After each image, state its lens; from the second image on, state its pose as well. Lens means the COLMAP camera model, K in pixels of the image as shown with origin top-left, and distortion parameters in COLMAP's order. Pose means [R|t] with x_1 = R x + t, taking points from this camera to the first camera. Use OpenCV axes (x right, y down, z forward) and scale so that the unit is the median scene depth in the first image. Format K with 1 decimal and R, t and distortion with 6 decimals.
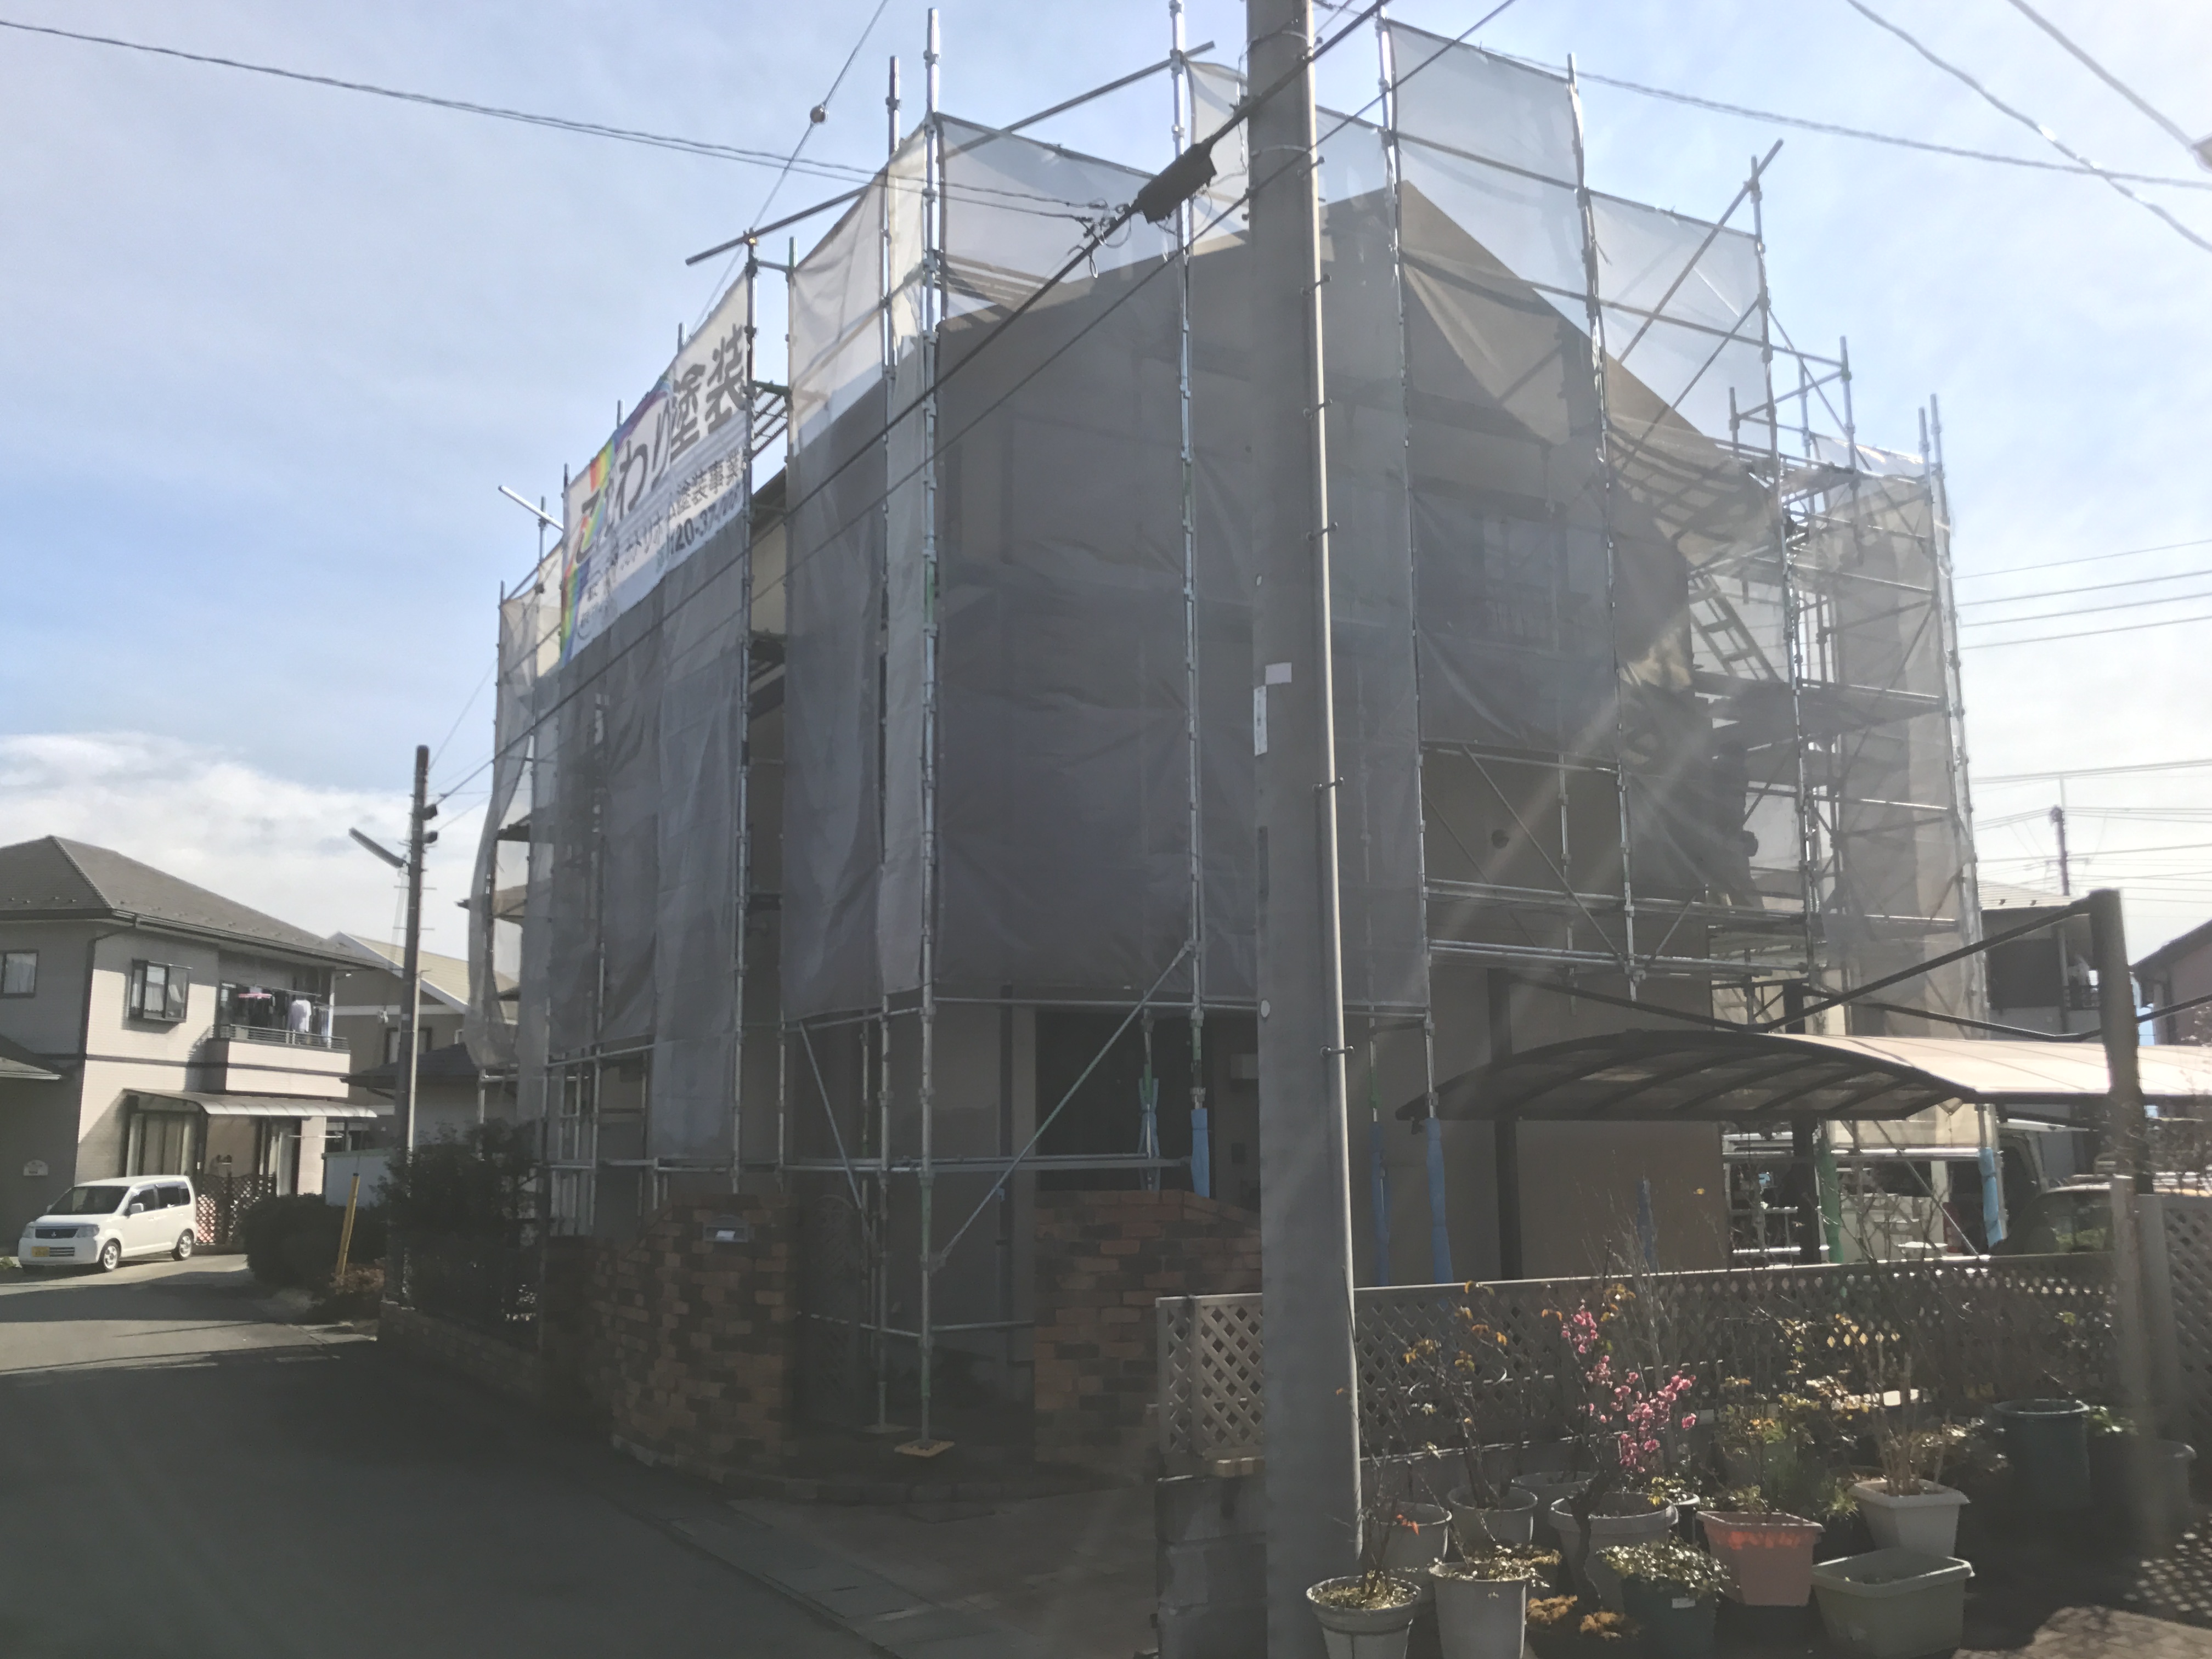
lens RADIAL K [[1962.4, 0, 1103.7], [0, 1962.4, 810.8], [0, 0, 1]] dist [0.039815, -0.002596]
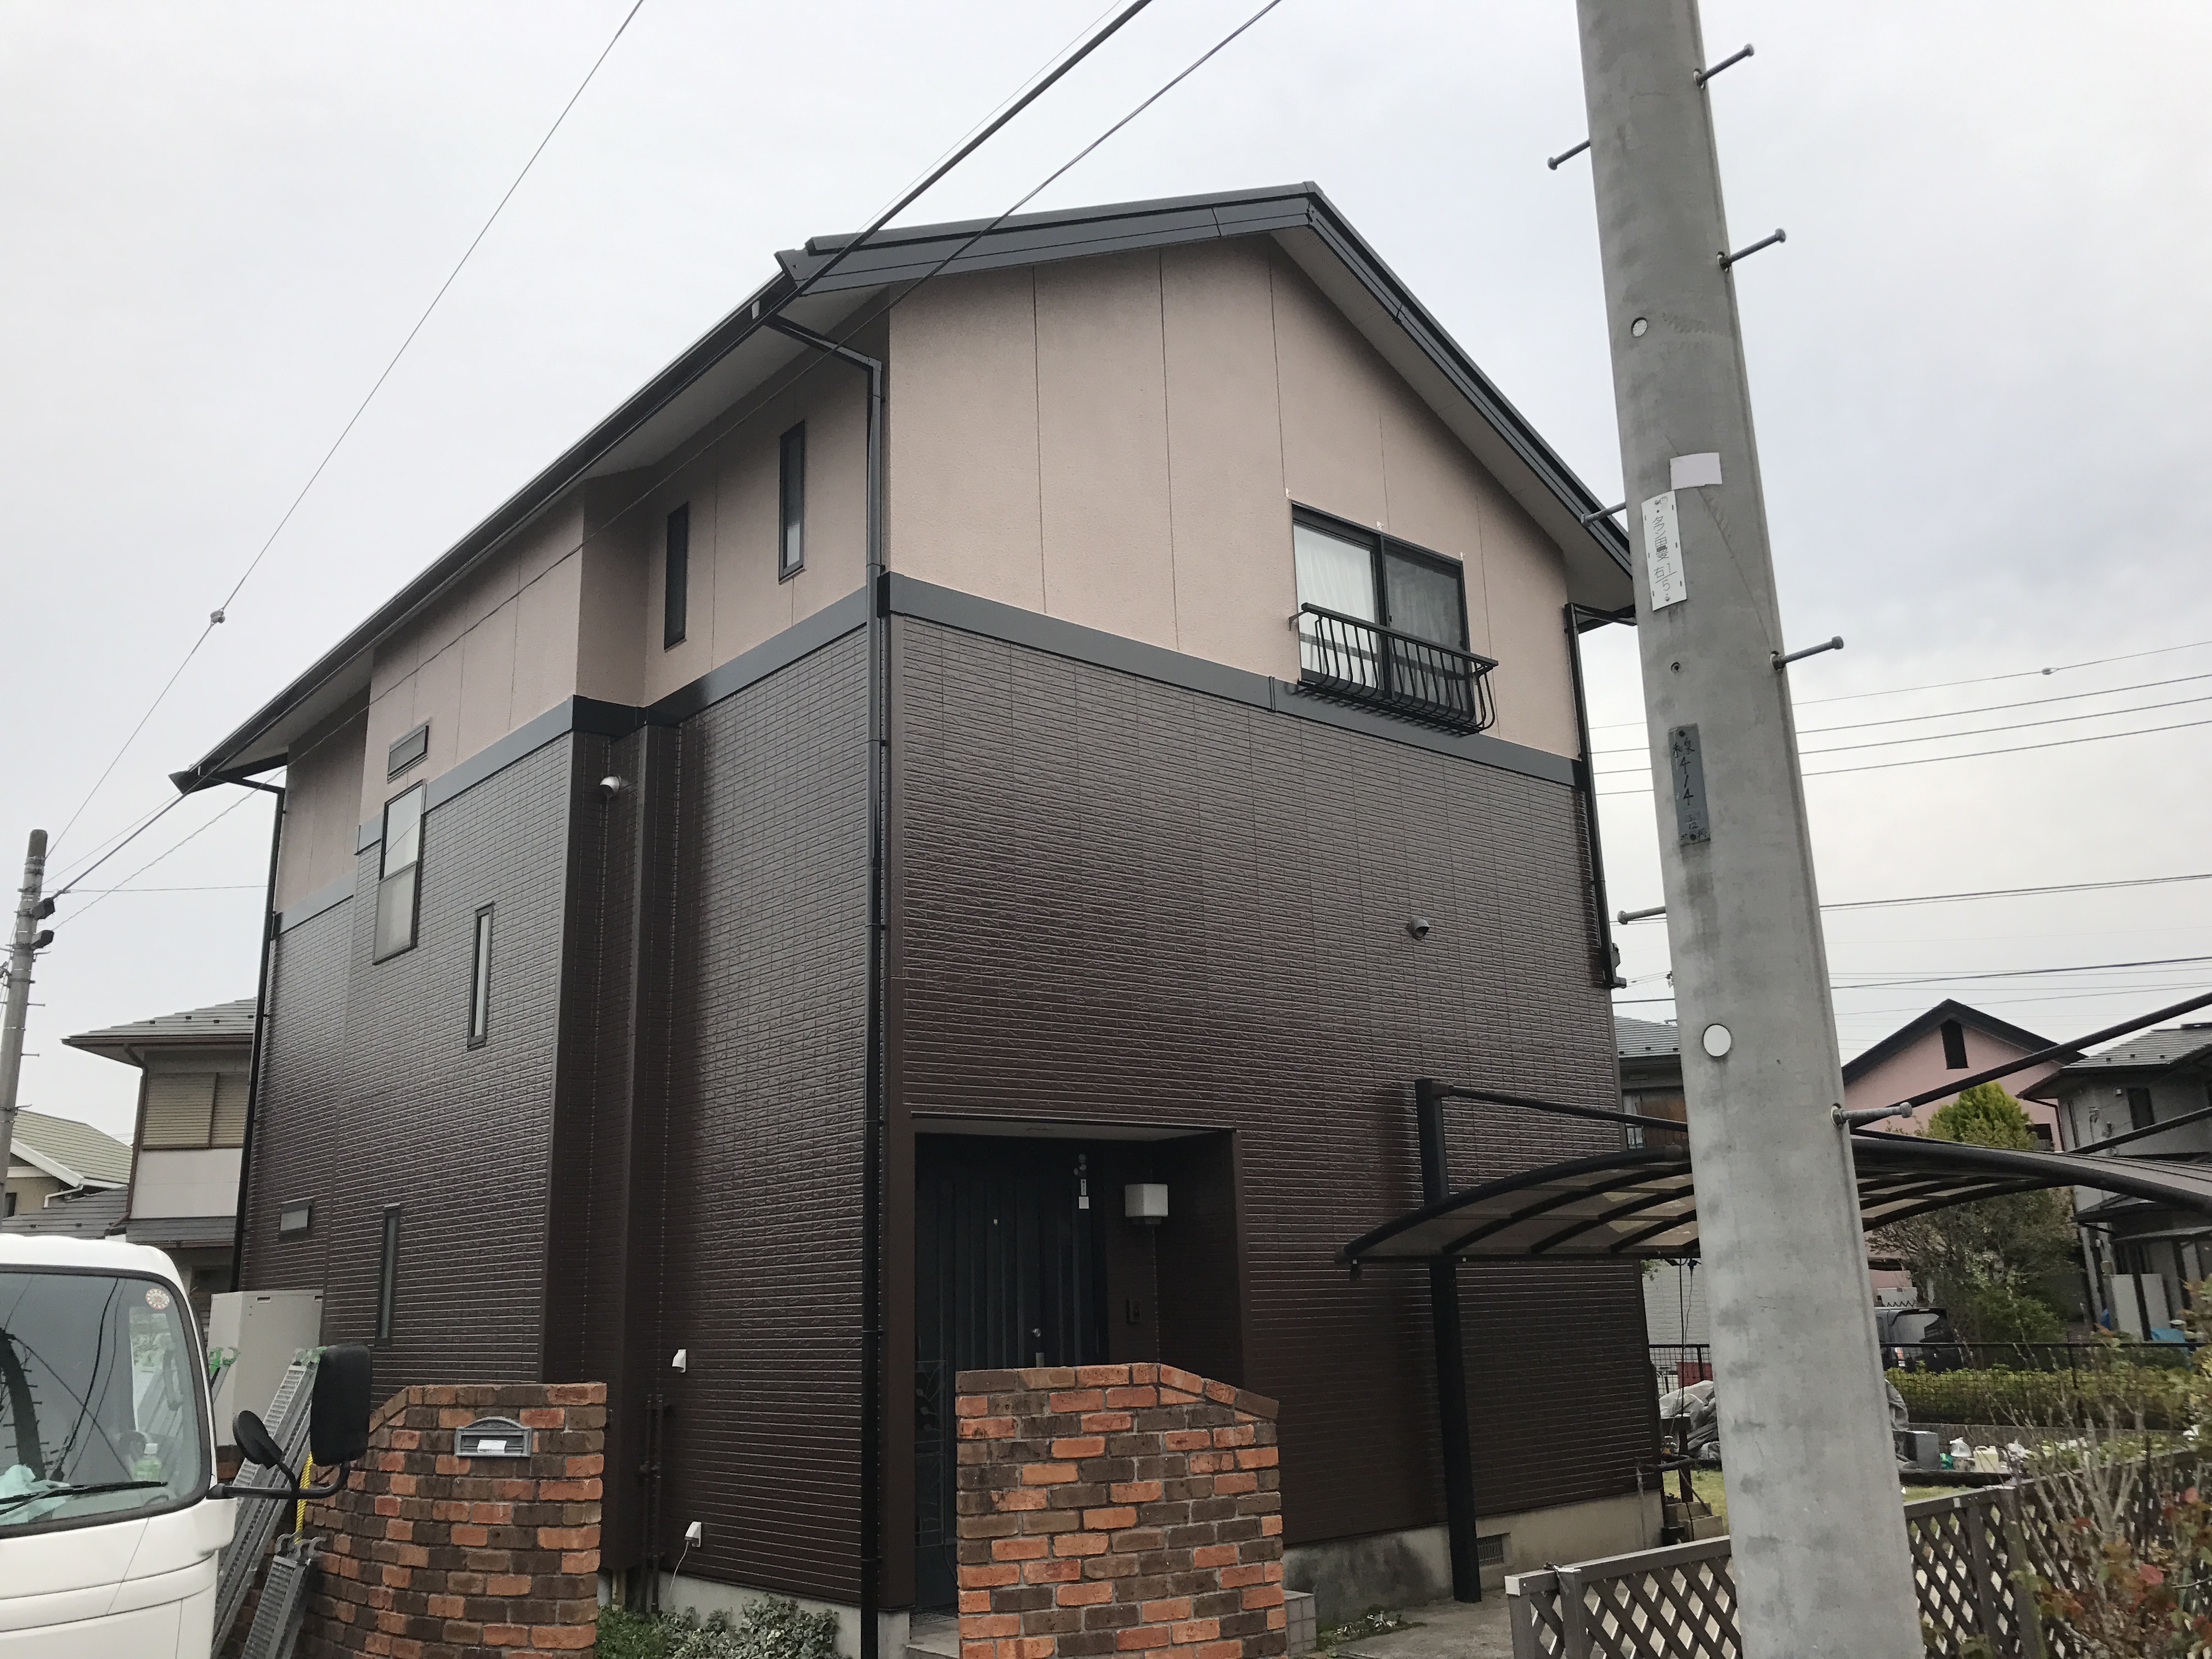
lens RADIAL K [[1814.8, 0, 1118.1], [0, 1814.8, 831.6], [0, 0, 1]] dist [-0.008290, 0.017434]
pose [[0.977835, 0.032738, 0.206800, -0.116337], [-0.014405, 0.995879, -0.089541, 0.054605], [-0.208879, 0.084578, 0.974277, 0.317262]]
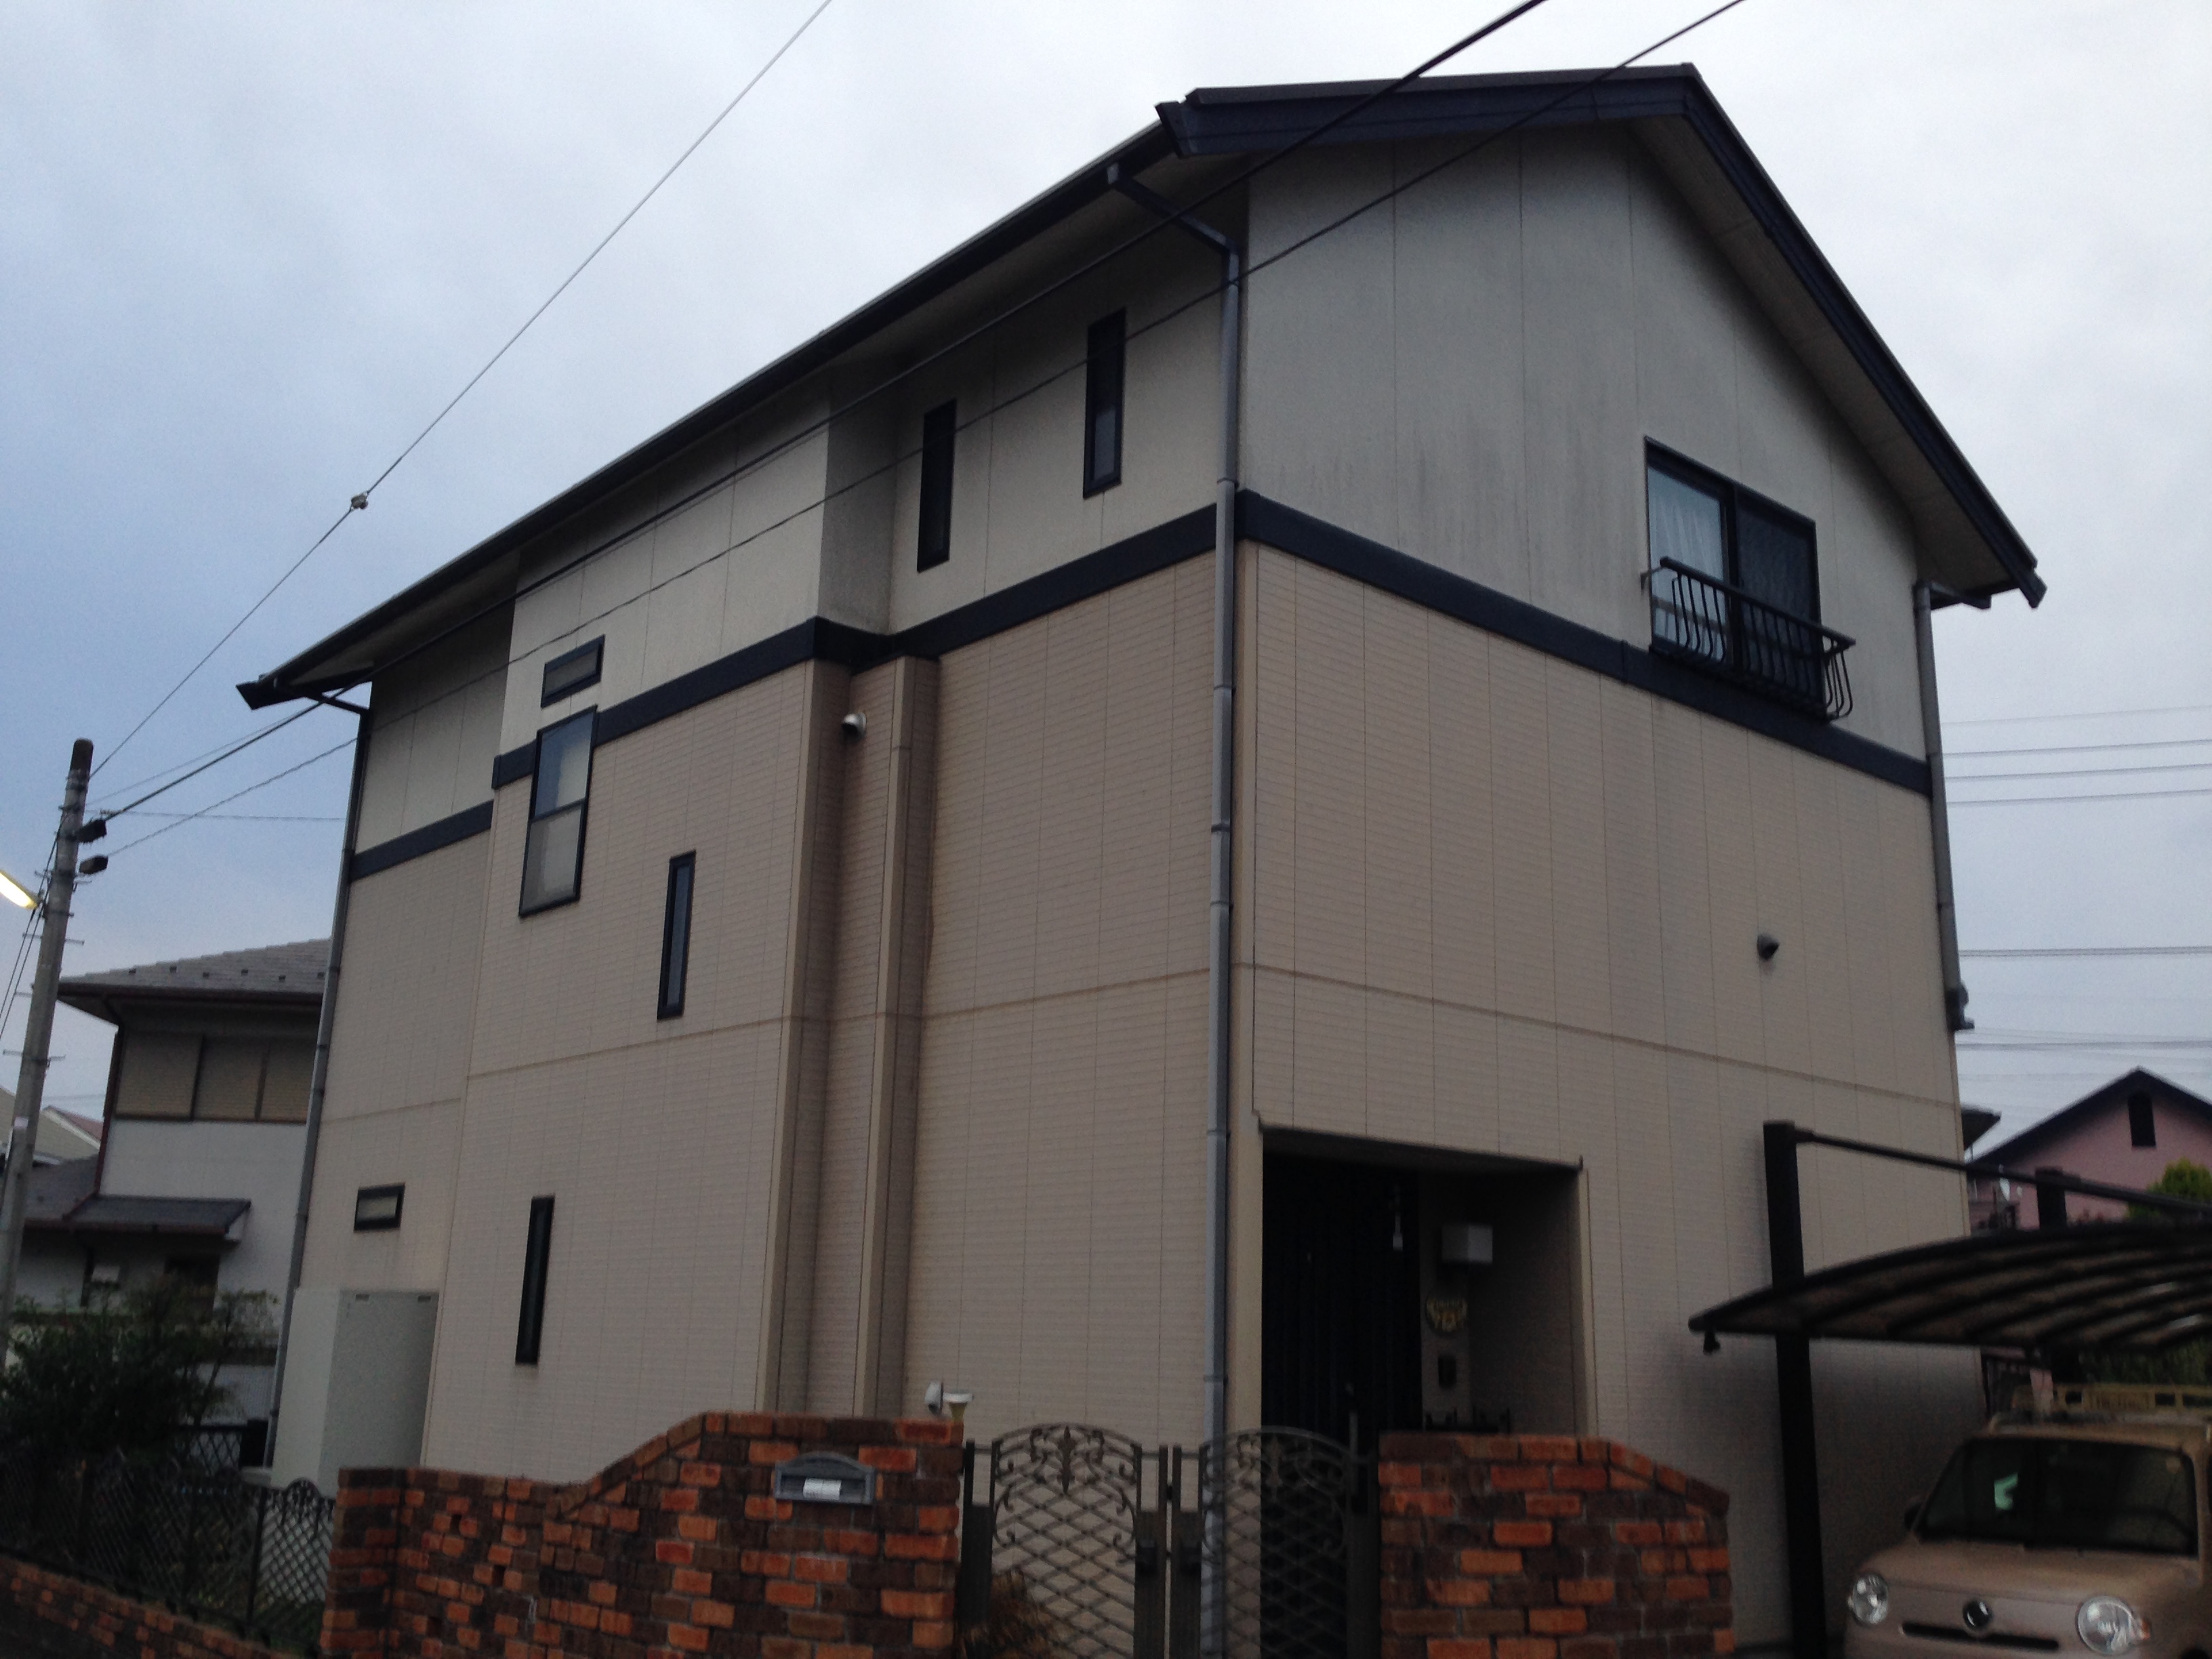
lens RADIAL K [[2051.8, 0, 1107.9], [0, 2051.8, 829.7], [0, 0, 1]] dist [0.039440, 0.000000]
pose [[0.975513, 0.089684, 0.200826, -0.250935], [-0.073668, 0.993580, -0.085865, 0.067967], [-0.207238, 0.068968, 0.975857, 0.374724]]
